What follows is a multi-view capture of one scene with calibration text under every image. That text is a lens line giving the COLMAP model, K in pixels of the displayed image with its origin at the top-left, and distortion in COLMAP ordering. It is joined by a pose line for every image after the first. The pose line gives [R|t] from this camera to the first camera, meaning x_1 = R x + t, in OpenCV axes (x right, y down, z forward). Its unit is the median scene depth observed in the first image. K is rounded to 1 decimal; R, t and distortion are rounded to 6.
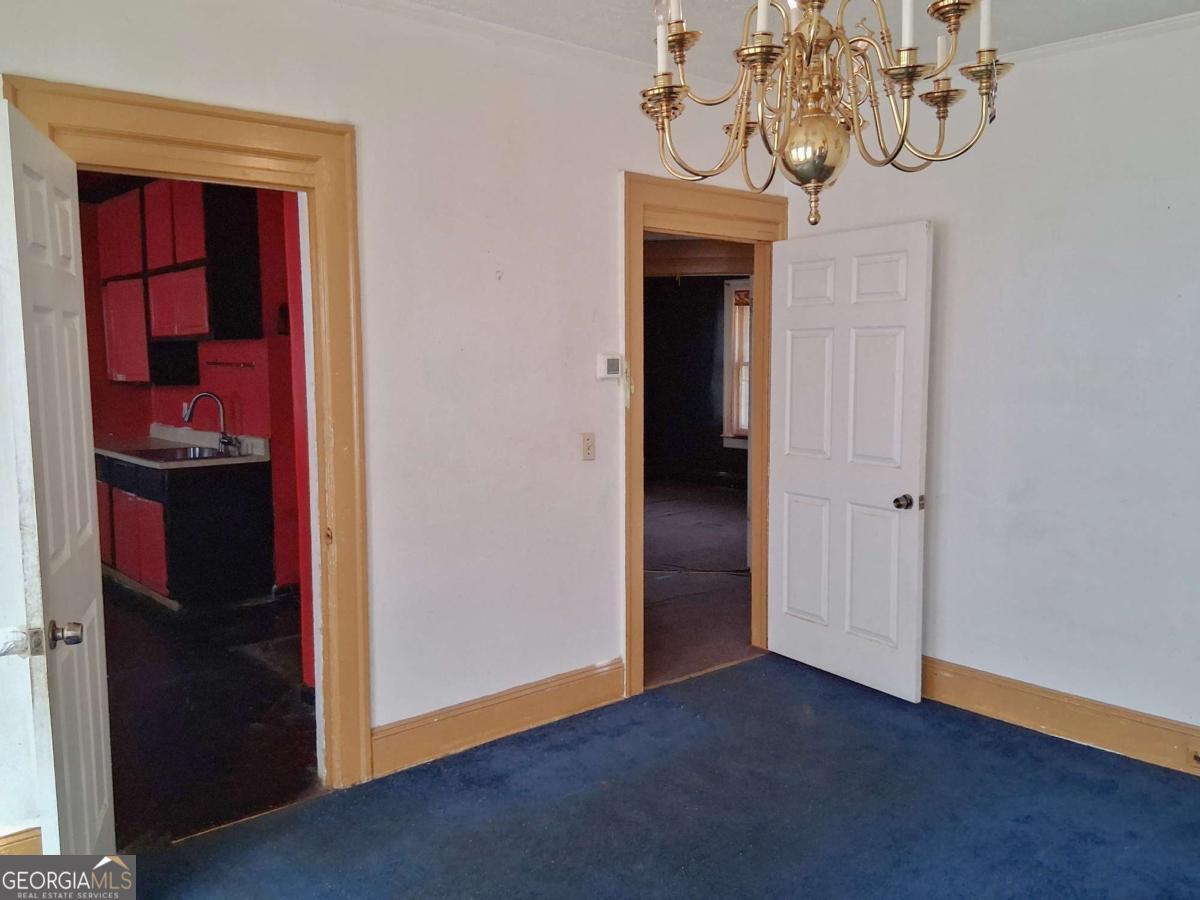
lens RADIAL K [[967.9, 0, 600.0], [0, 967.9, 450.0], [0, 0, 1]] dist [0.097108, -0.171150]
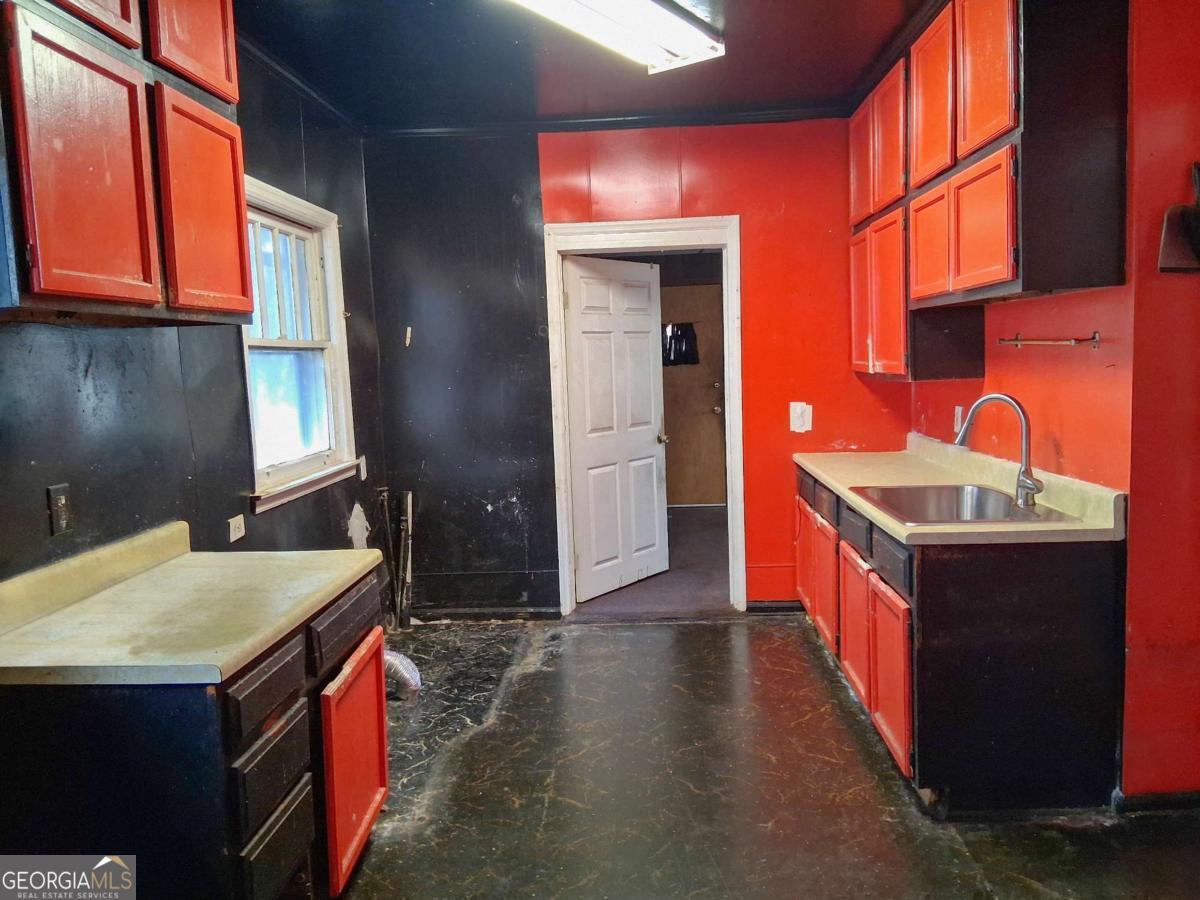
lens RADIAL K [[967.9, 0, 600.0], [0, 967.9, 450.0], [0, 0, 1]] dist [0.097108, -0.171150]
pose [[0.726085, 0.052736, -0.685580, -0.193267], [-0.031866, 0.998564, 0.043063, -0.044627], [0.686867, -0.009421, 0.726723, 0.464571]]
